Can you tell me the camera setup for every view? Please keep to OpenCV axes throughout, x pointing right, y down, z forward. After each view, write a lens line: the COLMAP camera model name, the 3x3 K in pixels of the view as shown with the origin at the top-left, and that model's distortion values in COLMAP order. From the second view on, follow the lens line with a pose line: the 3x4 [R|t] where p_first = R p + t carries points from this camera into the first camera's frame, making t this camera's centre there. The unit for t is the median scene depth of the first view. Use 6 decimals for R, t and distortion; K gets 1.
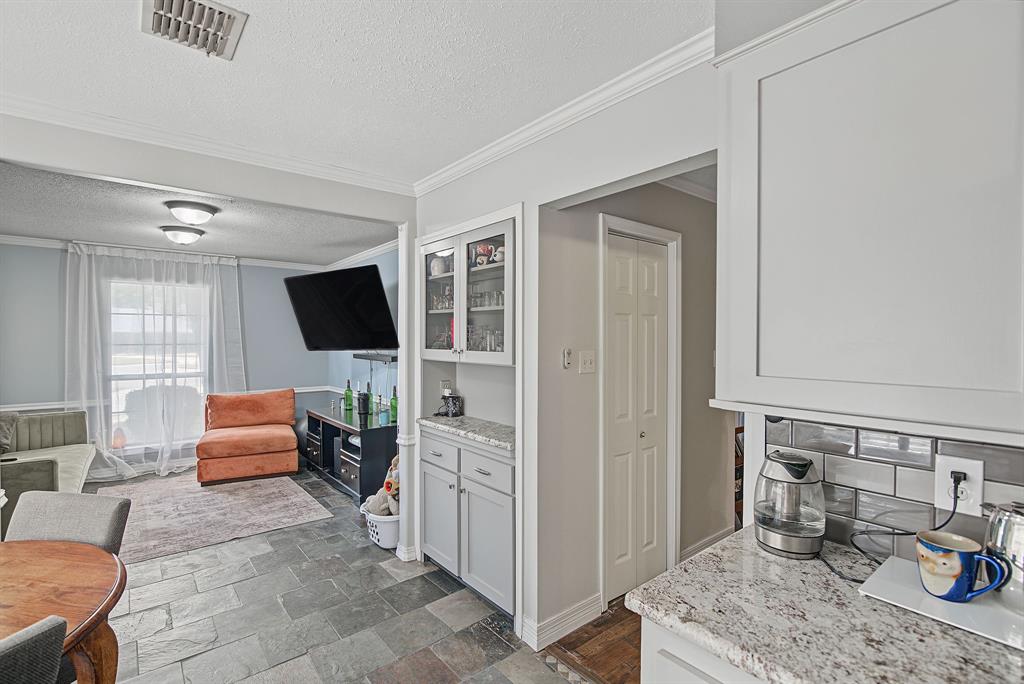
lens RADIAL K [[479.0, 0, 514.5], [0, 479.0, 344.7], [0, 0, 1]] dist [-0.003772, 0.000216]
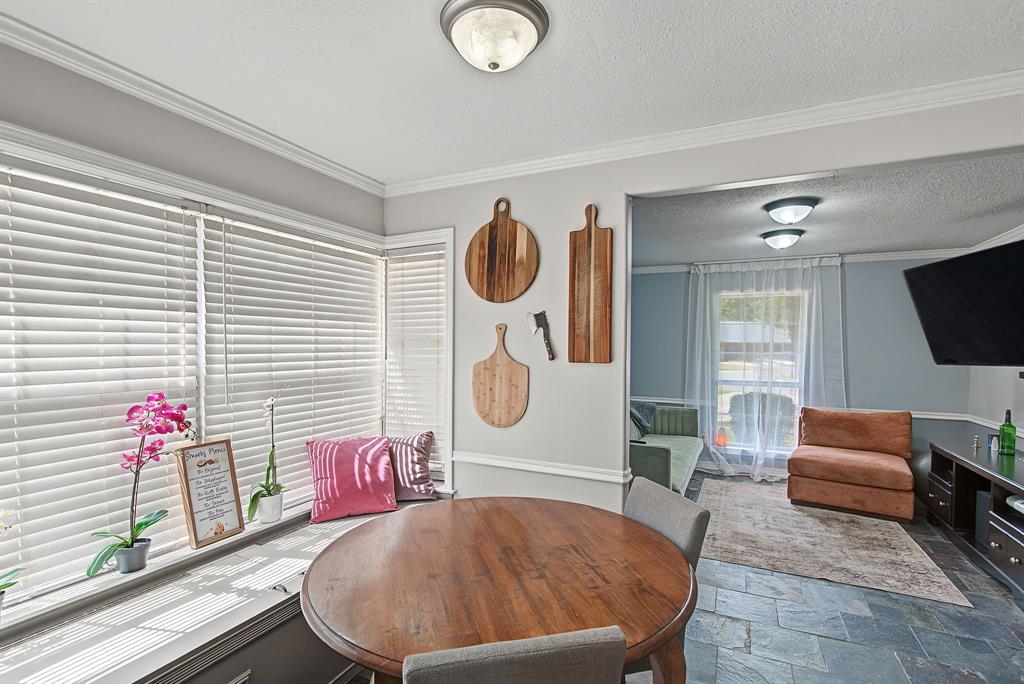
lens RADIAL K [[479.0, 0, 508.4], [0, 479.0, 362.3], [0, 0, 1]] dist [-0.003772, 0.000216]
pose [[0.425330, 0.033659, -0.904412, -0.045997], [-0.019460, 0.999417, 0.028043, 0.001658], [0.904829, 0.005673, 0.425737, 0.087753]]
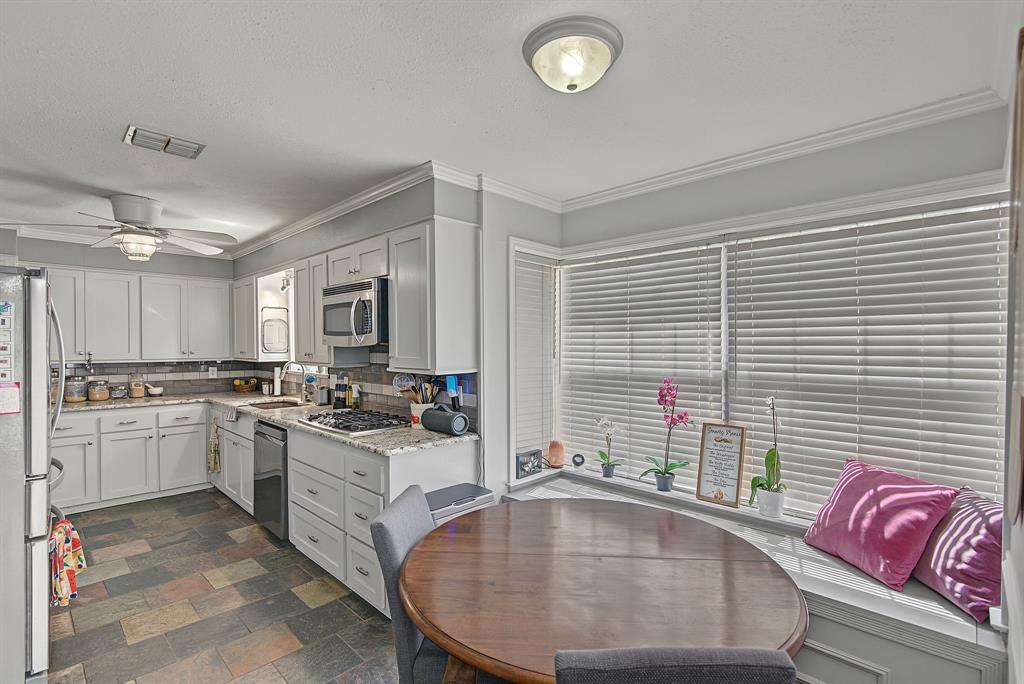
lens RADIAL K [[479.0, 0, 513.9], [0, 479.0, 344.6], [0, 0, 1]] dist [-0.003772, 0.000216]
pose [[-0.992522, 0.003491, -0.122017, -0.632005], [0.000970, 0.999785, 0.020714, -0.031376], [0.122063, 0.020441, -0.992312, 1.365777]]
